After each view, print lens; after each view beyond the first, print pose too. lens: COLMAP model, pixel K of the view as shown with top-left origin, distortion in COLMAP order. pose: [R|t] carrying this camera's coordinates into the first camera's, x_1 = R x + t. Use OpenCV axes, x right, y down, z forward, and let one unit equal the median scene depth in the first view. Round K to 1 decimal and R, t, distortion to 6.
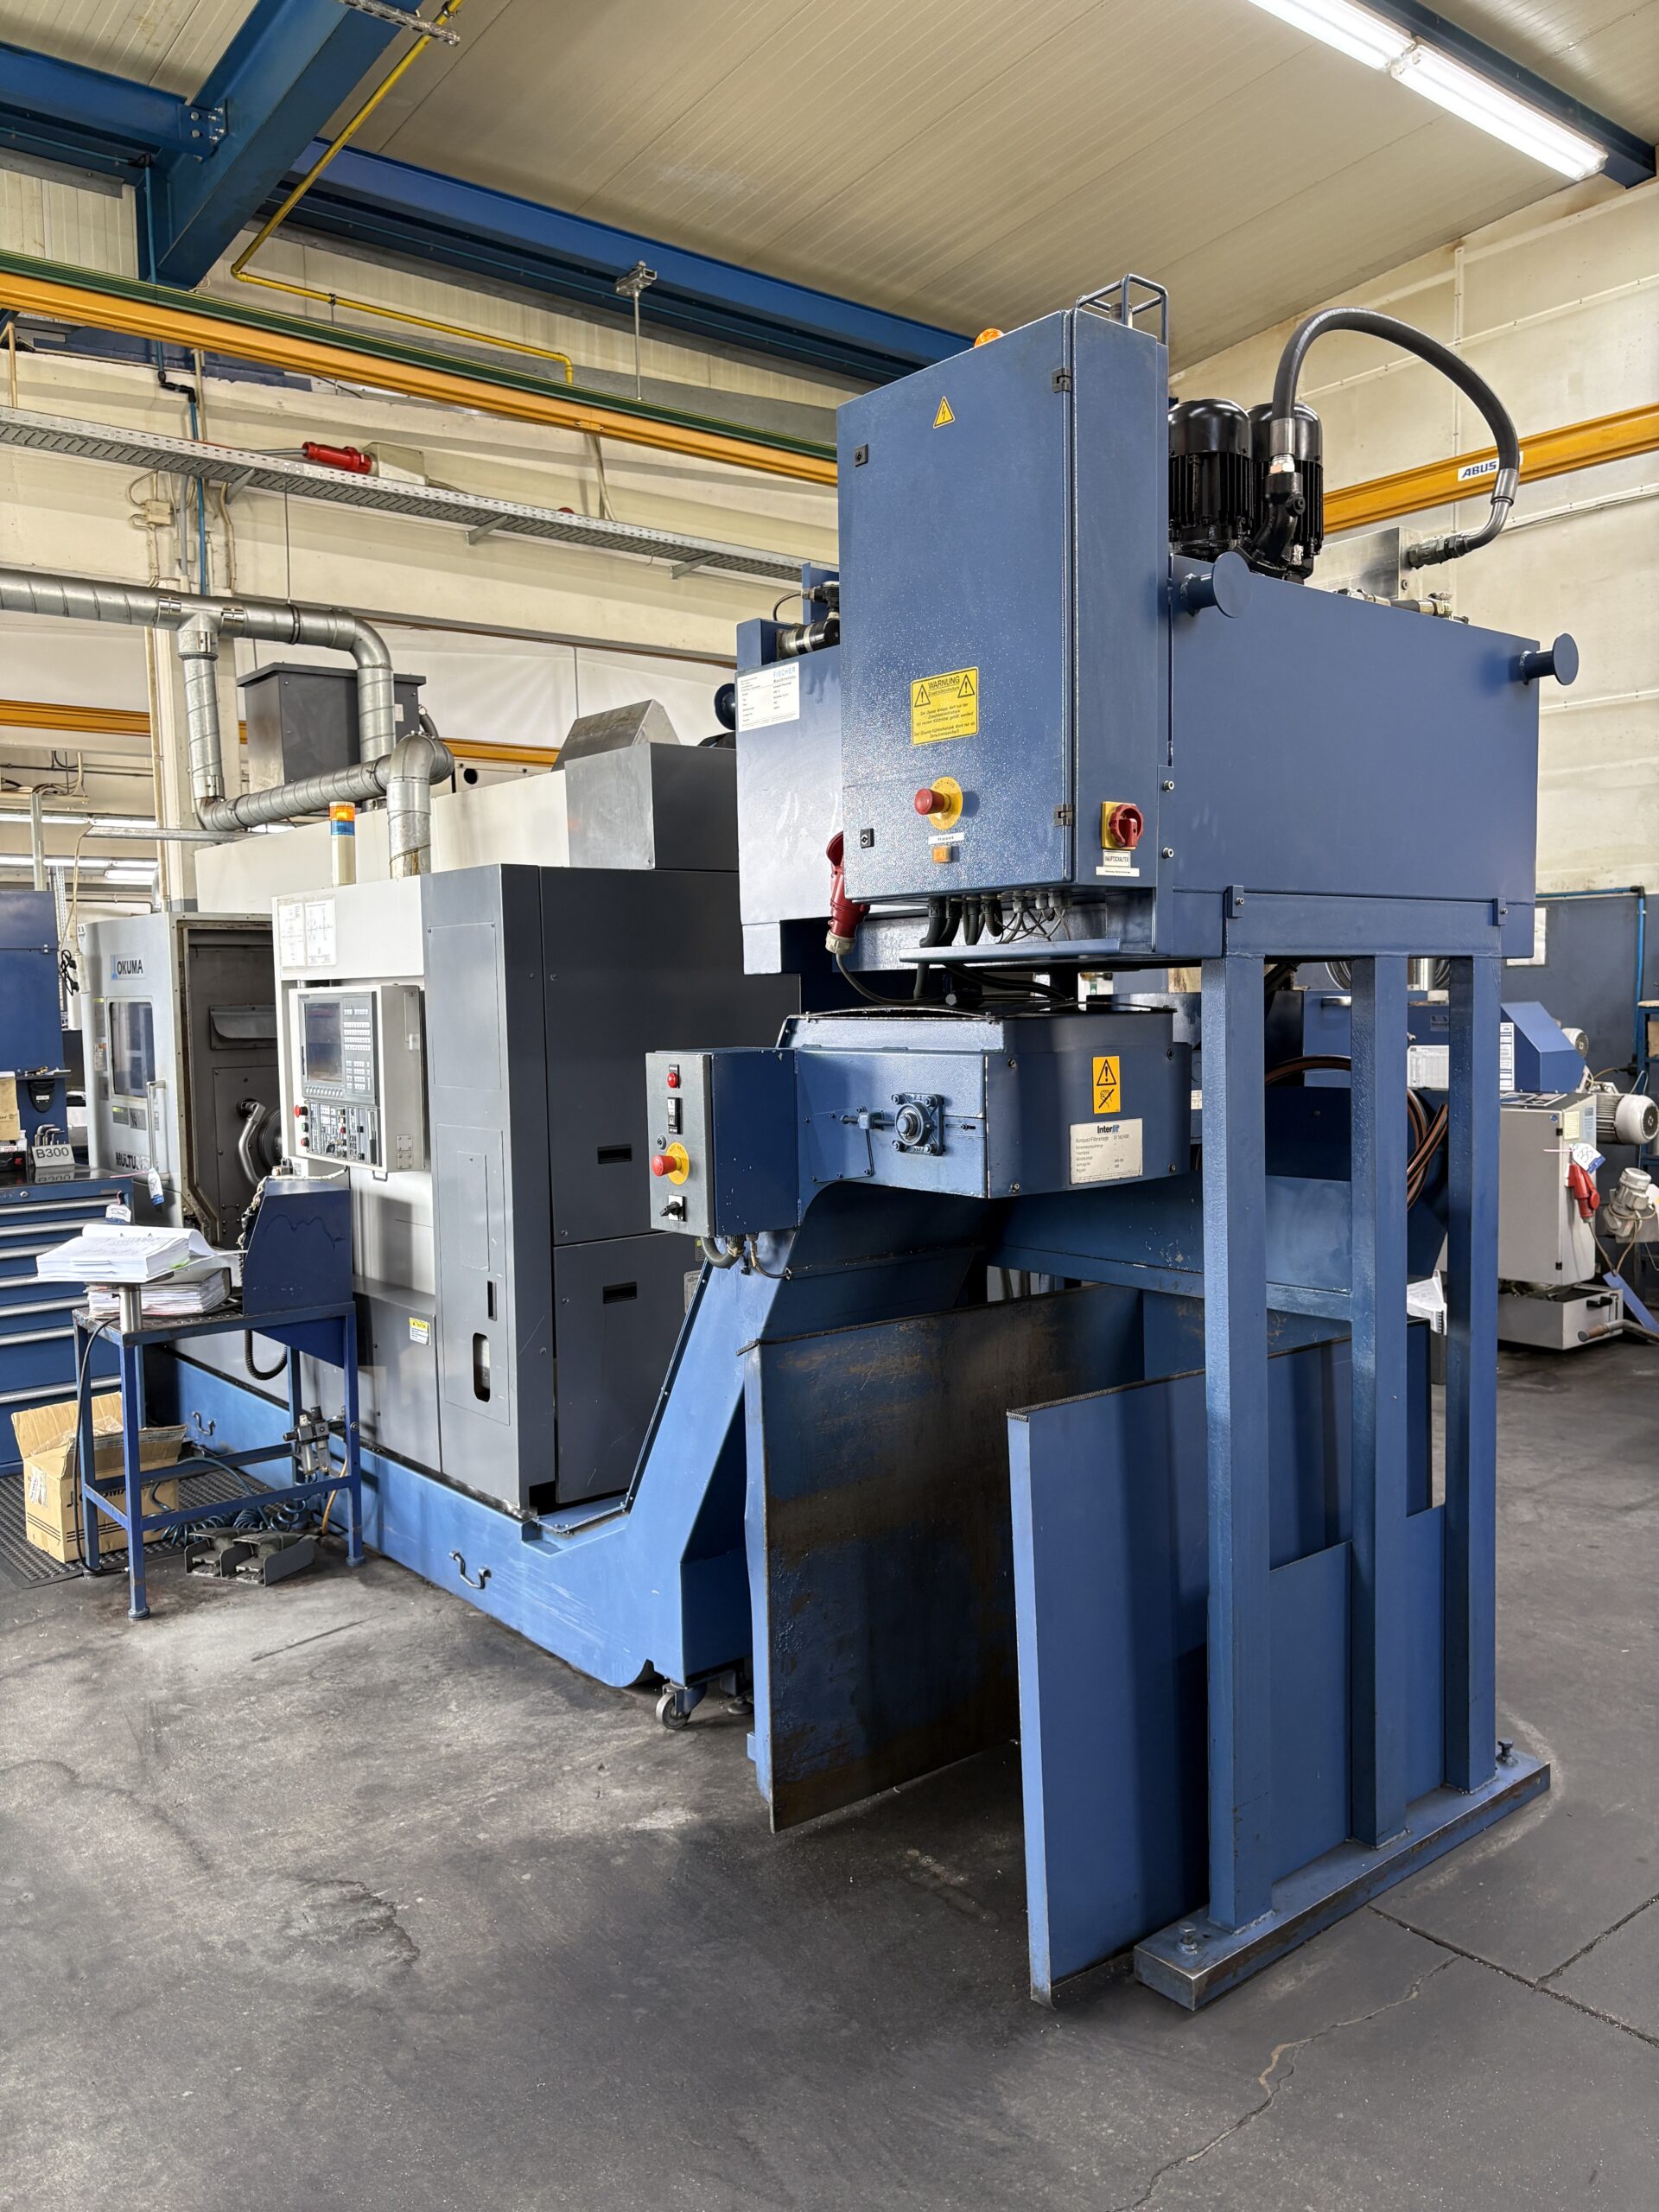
lens RADIAL K [[1681.3, 0, 827.5], [0, 1681.3, 1106.0], [0, 0, 1]] dist [0.045467, -0.053359]
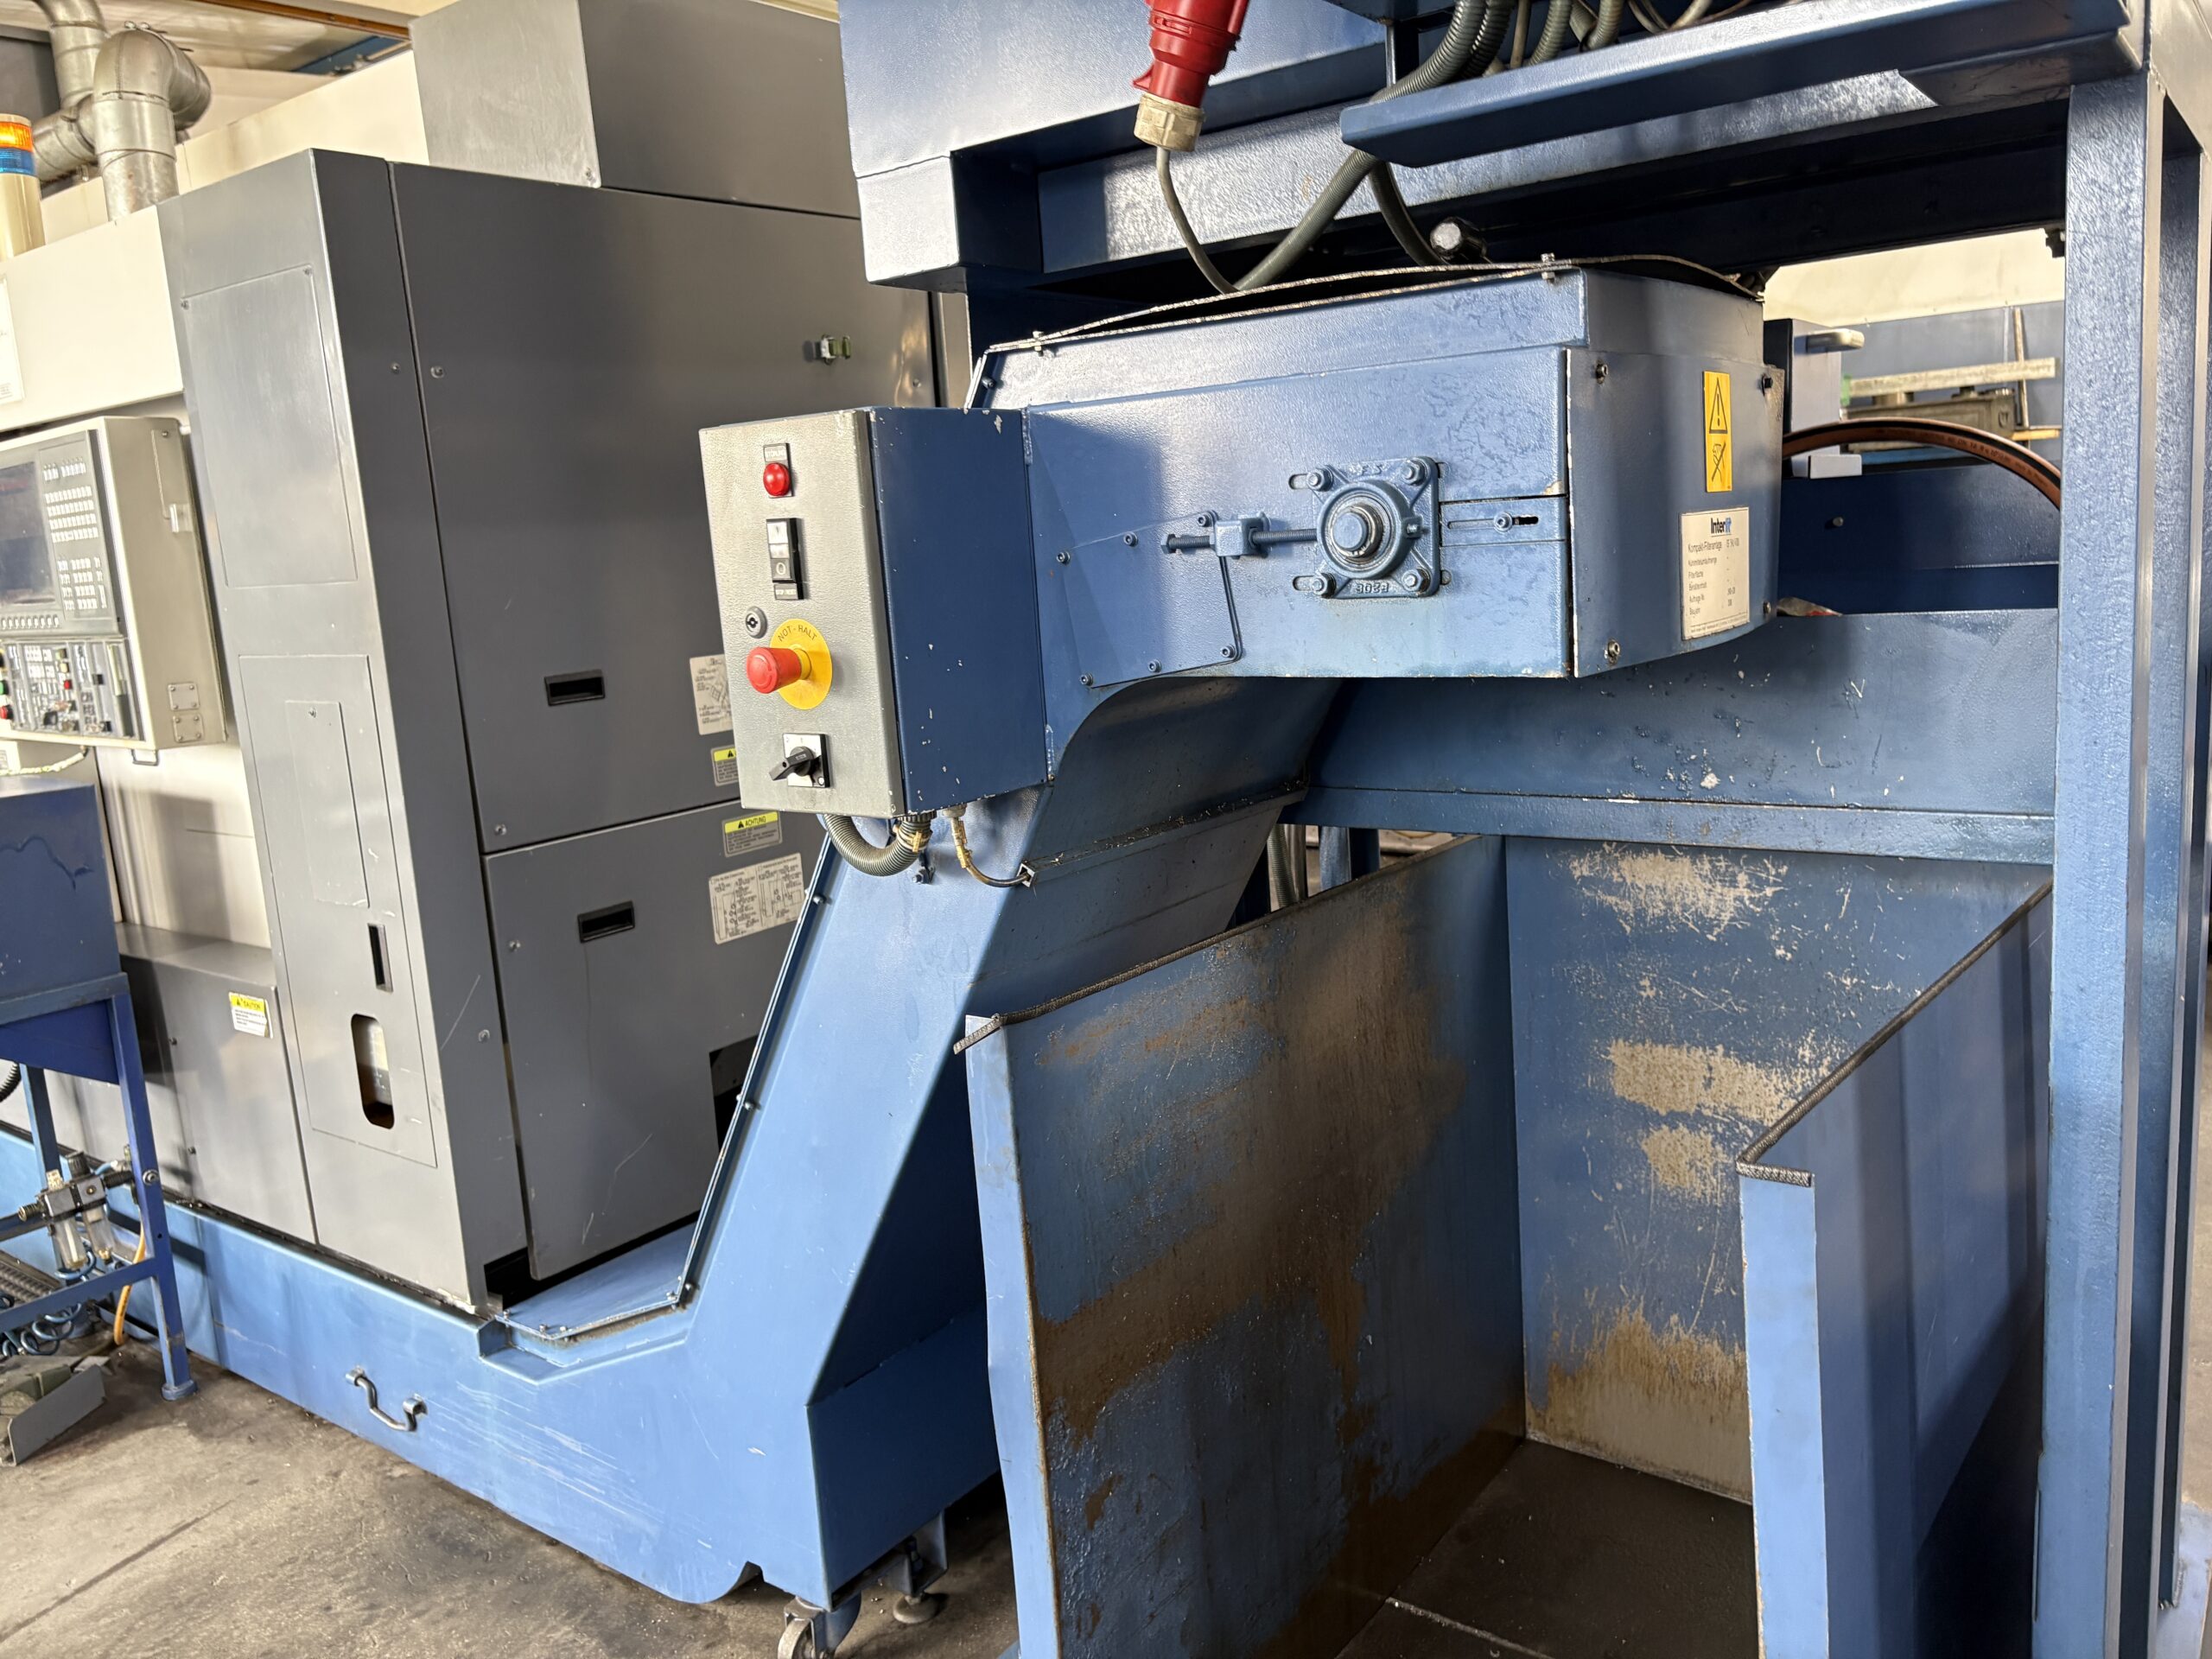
lens RADIAL K [[1647.9, 0, 1094.7], [0, 1647.9, 820.6], [0, 0, 1]] dist [0.027033, -0.023339]
pose [[0.969559, -0.083451, 0.230200, -0.088891], [0.061031, 0.992821, 0.102863, 0.026436], [-0.237131, -0.085682, 0.967692, 0.400324]]
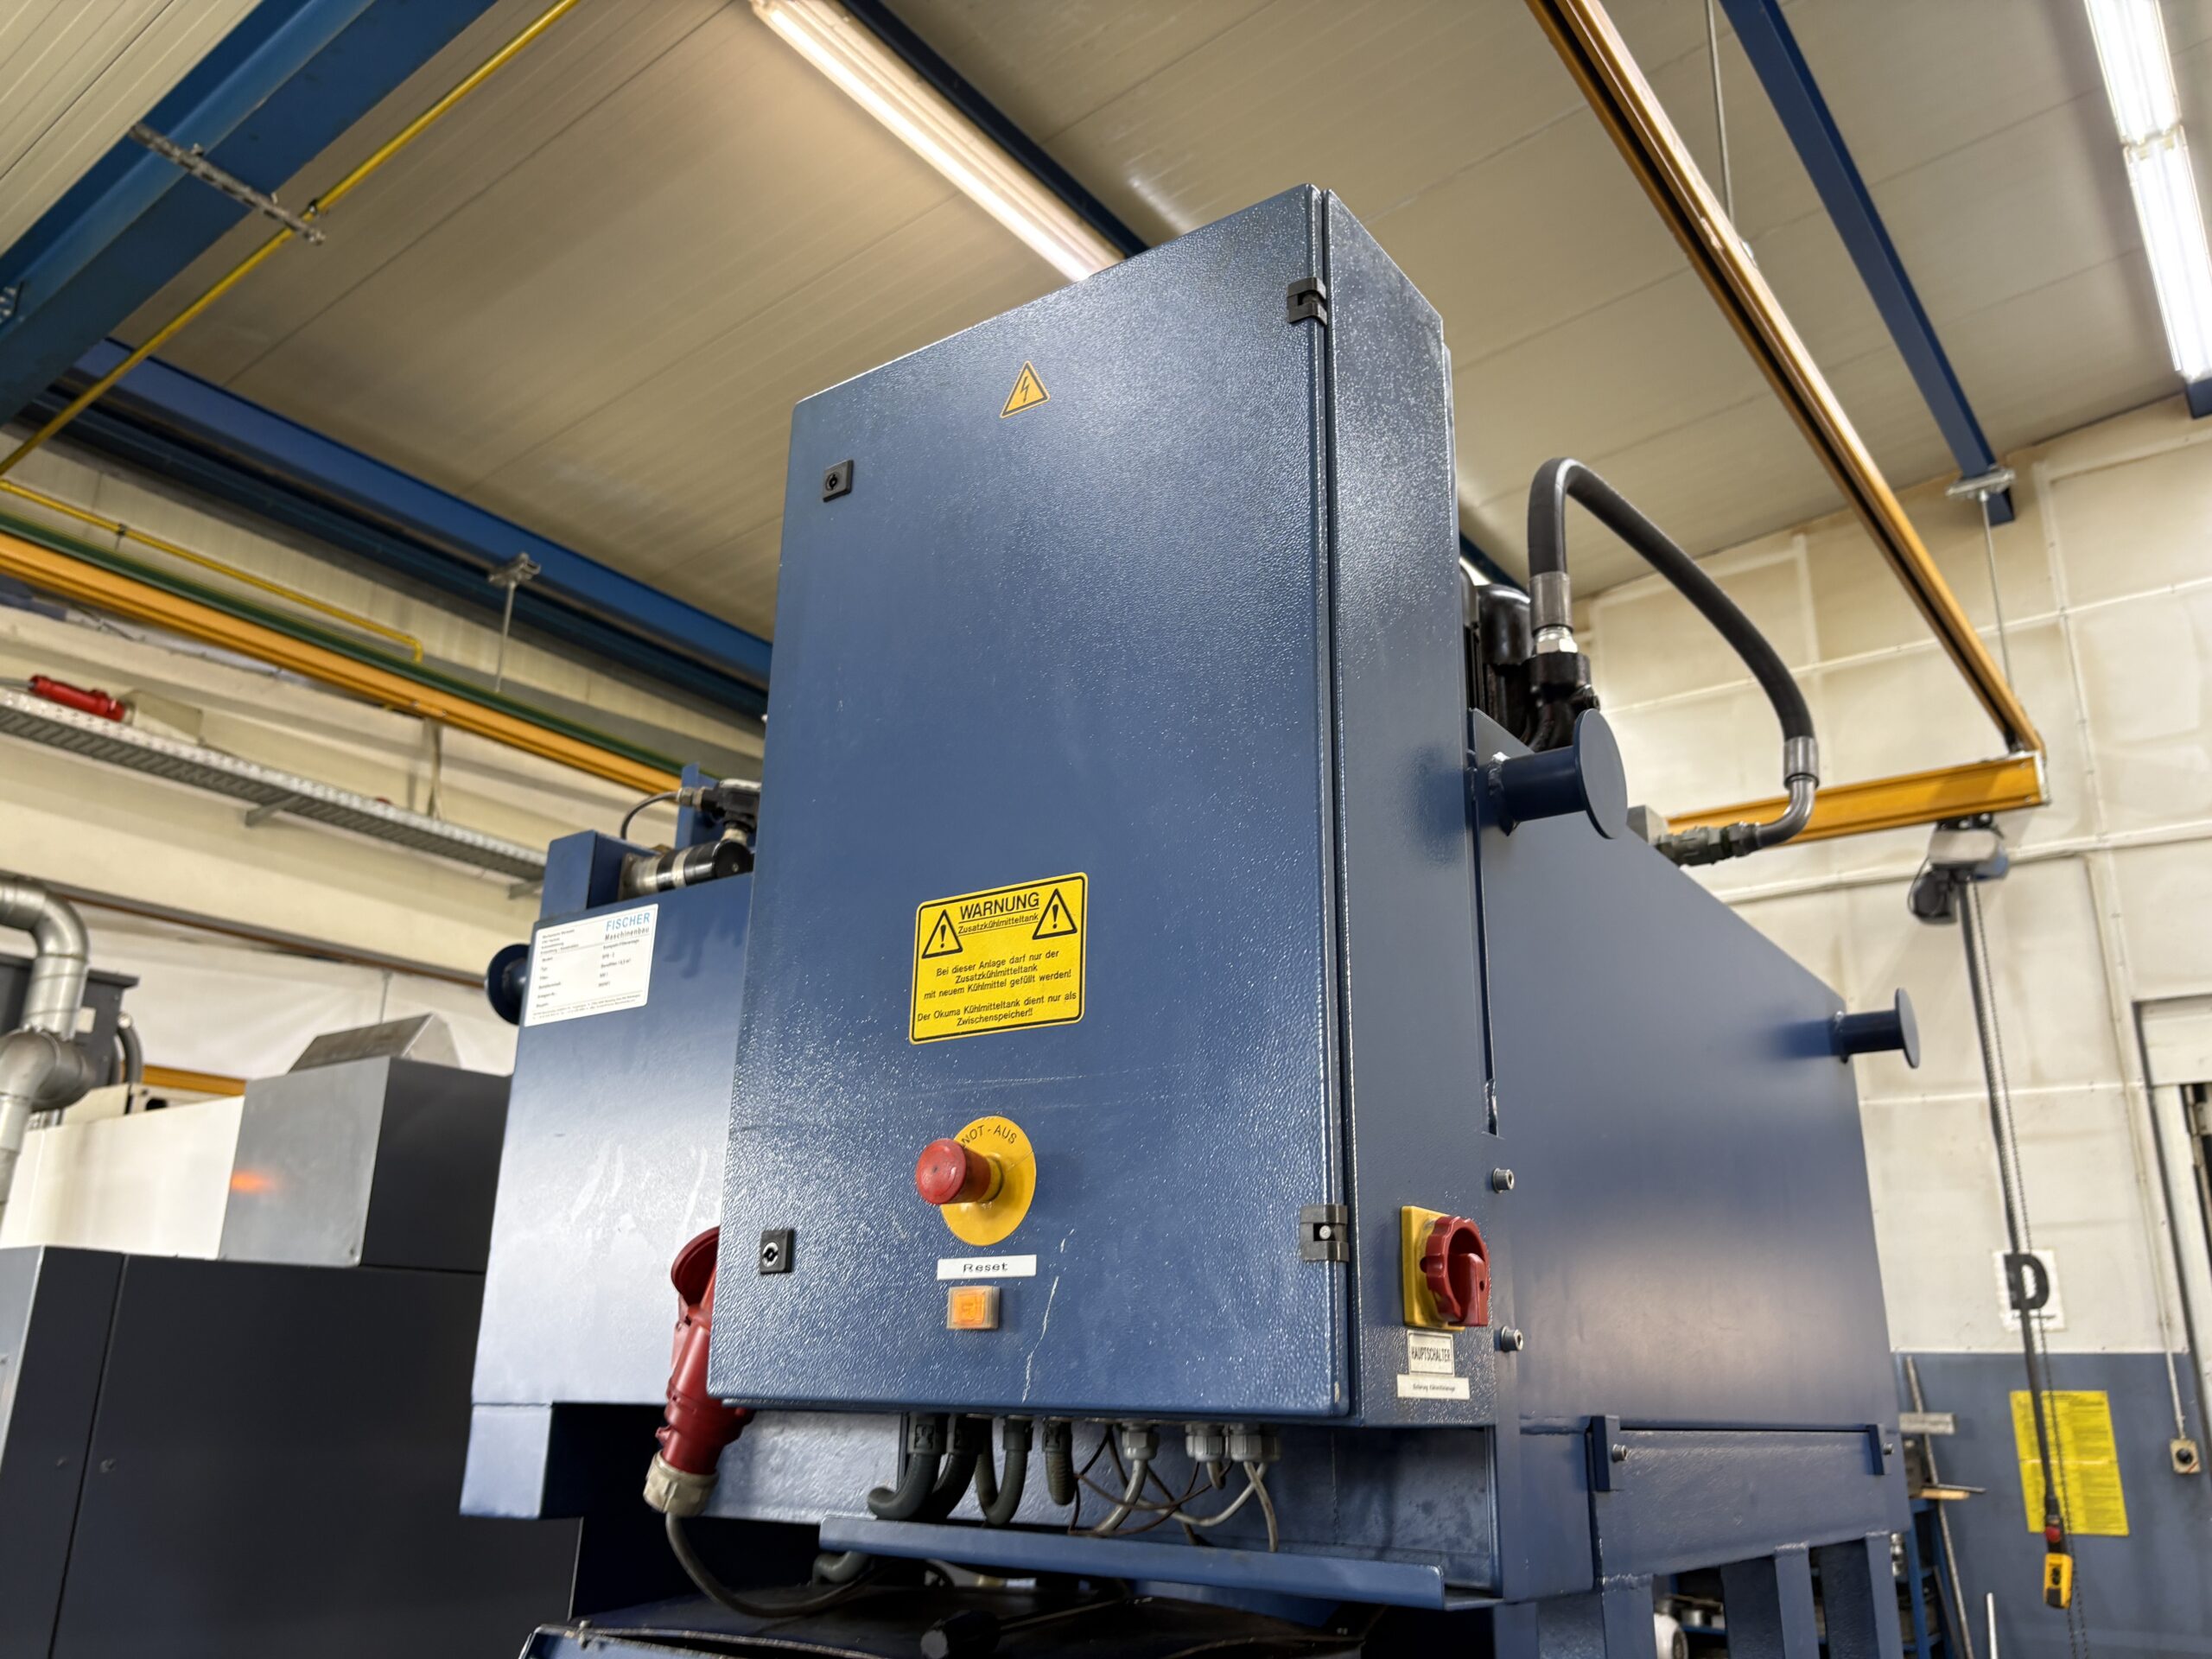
lens RADIAL K [[1666.0, 0, 1099.5], [0, 1666.0, 836.9], [0, 0, 1]] dist [0.011382, 0.008077]
pose [[0.966623, 0.113862, 0.229511, -0.004145], [-0.018120, 0.923957, -0.382066, -0.063033], [-0.255561, 0.365156, 0.895182, 0.366475]]
